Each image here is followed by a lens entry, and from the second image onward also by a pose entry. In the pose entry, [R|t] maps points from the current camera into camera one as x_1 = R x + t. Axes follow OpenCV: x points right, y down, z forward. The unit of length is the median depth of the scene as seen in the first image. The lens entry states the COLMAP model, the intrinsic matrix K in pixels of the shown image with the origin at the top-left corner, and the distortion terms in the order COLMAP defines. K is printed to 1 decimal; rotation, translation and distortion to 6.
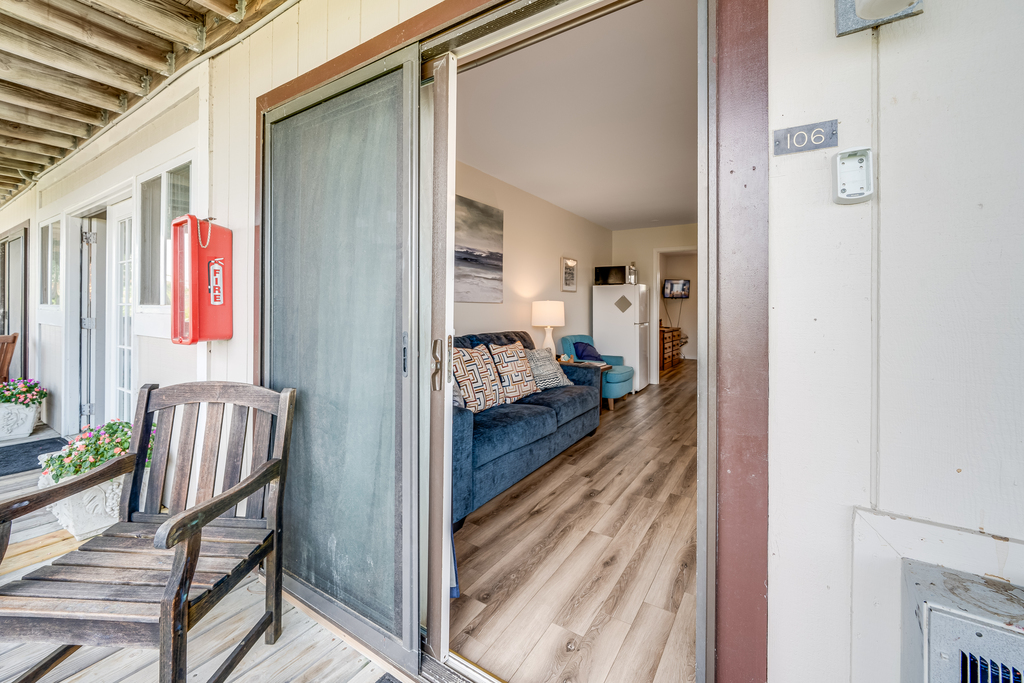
lens RADIAL K [[420.7, 0, 509.6], [0, 420.7, 308.4], [0, 0, 1]] dist [0.004852, -0.000980]
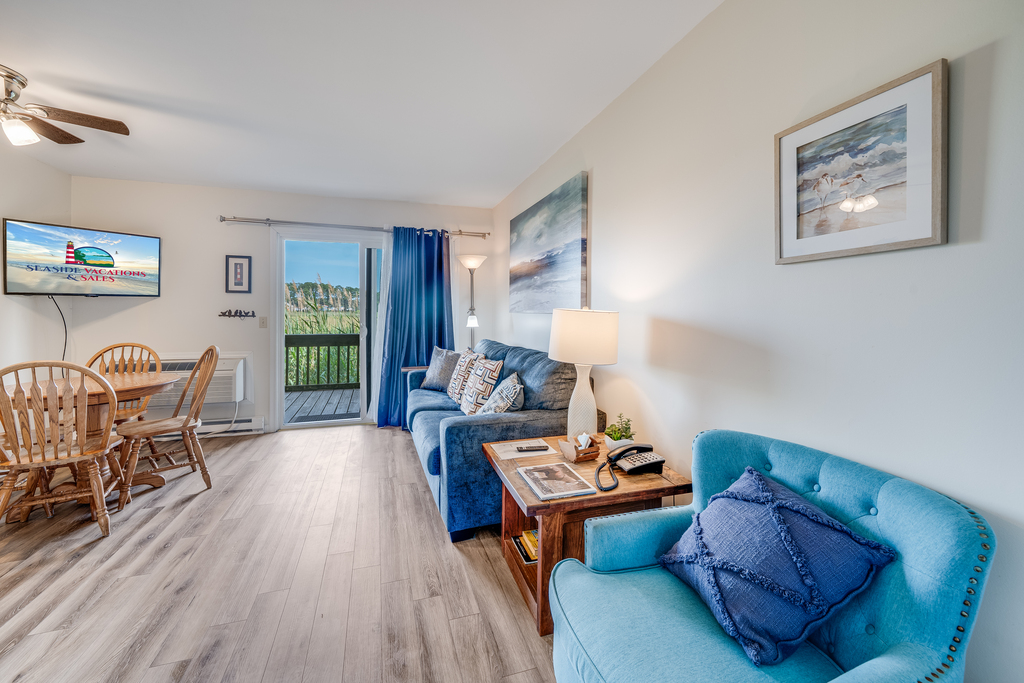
lens RADIAL K [[411.6, 0, 506.6], [0, 411.6, 315.7], [0, 0, 1]] dist [-0.003981, 0.001137]
pose [[-0.634636, -0.004197, -0.772800, 0.601917], [-0.009099, 0.999957, 0.002042, -0.010390], [0.772758, 0.008328, -0.634647, 1.445381]]
